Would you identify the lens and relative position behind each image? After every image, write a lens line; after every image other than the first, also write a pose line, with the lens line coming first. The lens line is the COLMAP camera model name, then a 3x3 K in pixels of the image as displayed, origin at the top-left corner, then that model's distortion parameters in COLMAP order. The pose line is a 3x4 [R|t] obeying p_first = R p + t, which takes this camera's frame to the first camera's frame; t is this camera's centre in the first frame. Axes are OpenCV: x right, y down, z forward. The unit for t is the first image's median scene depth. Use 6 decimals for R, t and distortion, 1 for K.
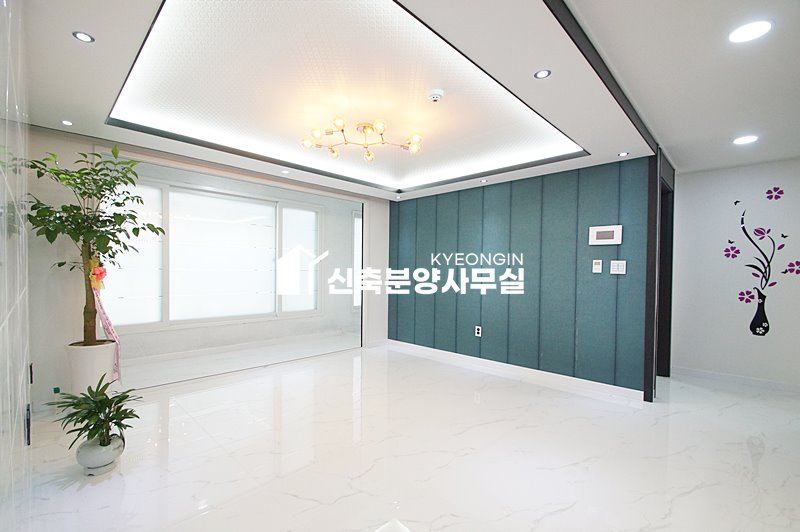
lens RADIAL K [[352.6, 0, 392.6], [0, 352.6, 274.7], [0, 0, 1]] dist [-0.001031, -0.008795]
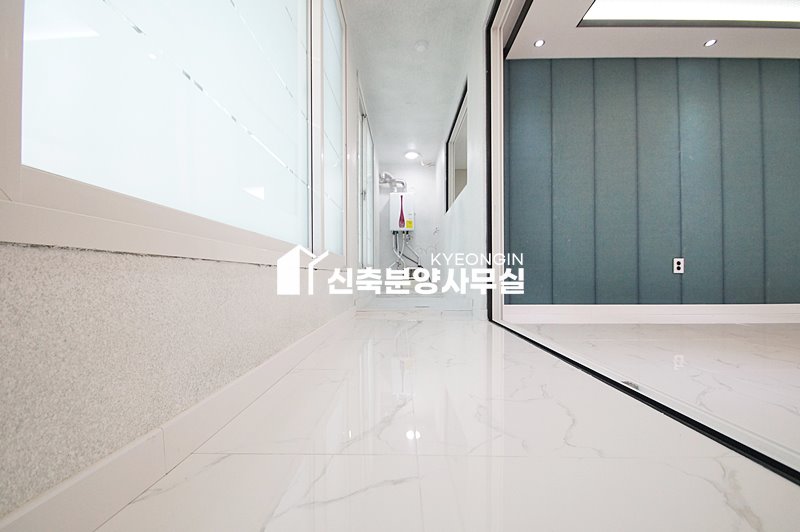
lens RADIAL K [[352.6, 0, 399.5], [0, 352.6, 267.4], [0, 0, 1]] dist [-0.001031, -0.008795]
pose [[0.725235, -0.015238, 0.688332, -0.816670], [0.023303, 0.999726, -0.002420, 0.200535], [-0.688107, 0.017796, 0.725391, 1.152165]]
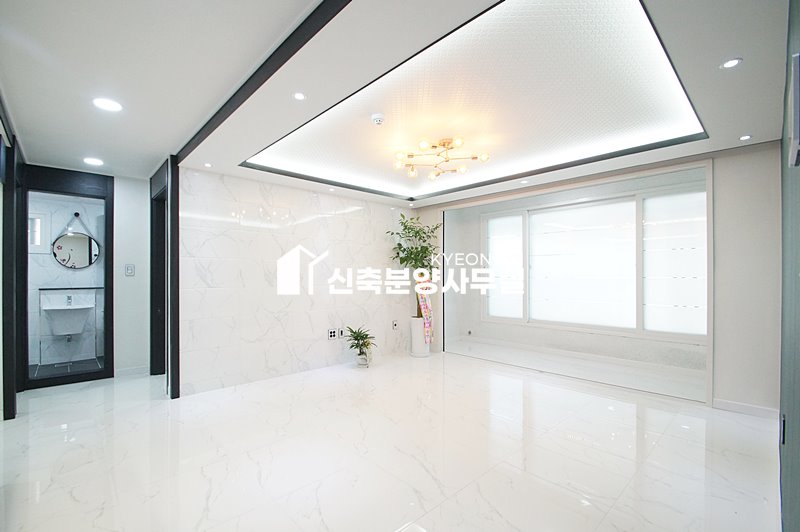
lens RADIAL K [[352.6, 0, 388.1], [0, 352.6, 272.1], [0, 0, 1]] dist [-0.001031, -0.008795]
pose [[-0.044527, -0.020959, -0.998788, 0.844033], [-0.011355, 0.999726, -0.020472, -0.002601], [0.998944, 0.010429, -0.044753, 0.744859]]
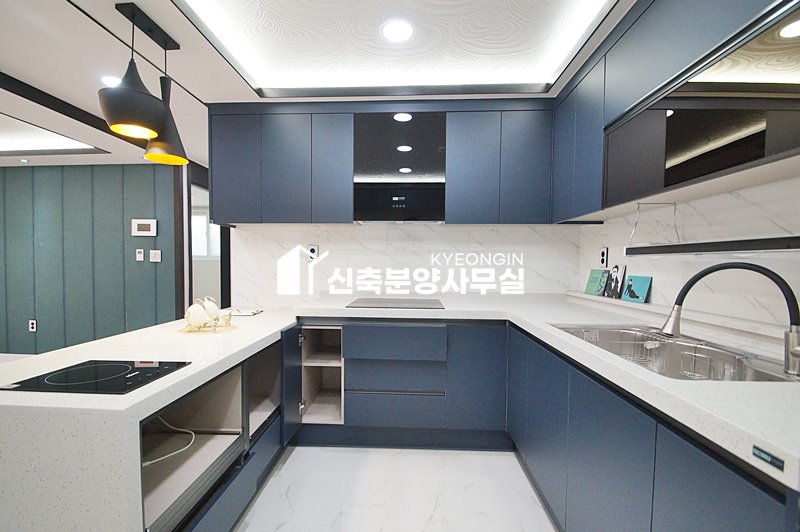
lens RADIAL K [[352.6, 0, 395.1], [0, 352.6, 276.5], [0, 0, 1]] dist [-0.001031, -0.008795]
pose [[0.742945, -0.031027, 0.668633, 0.449217], [0.008441, 0.999280, 0.036991, 0.010230], [-0.669299, -0.021838, 0.742672, -0.386360]]
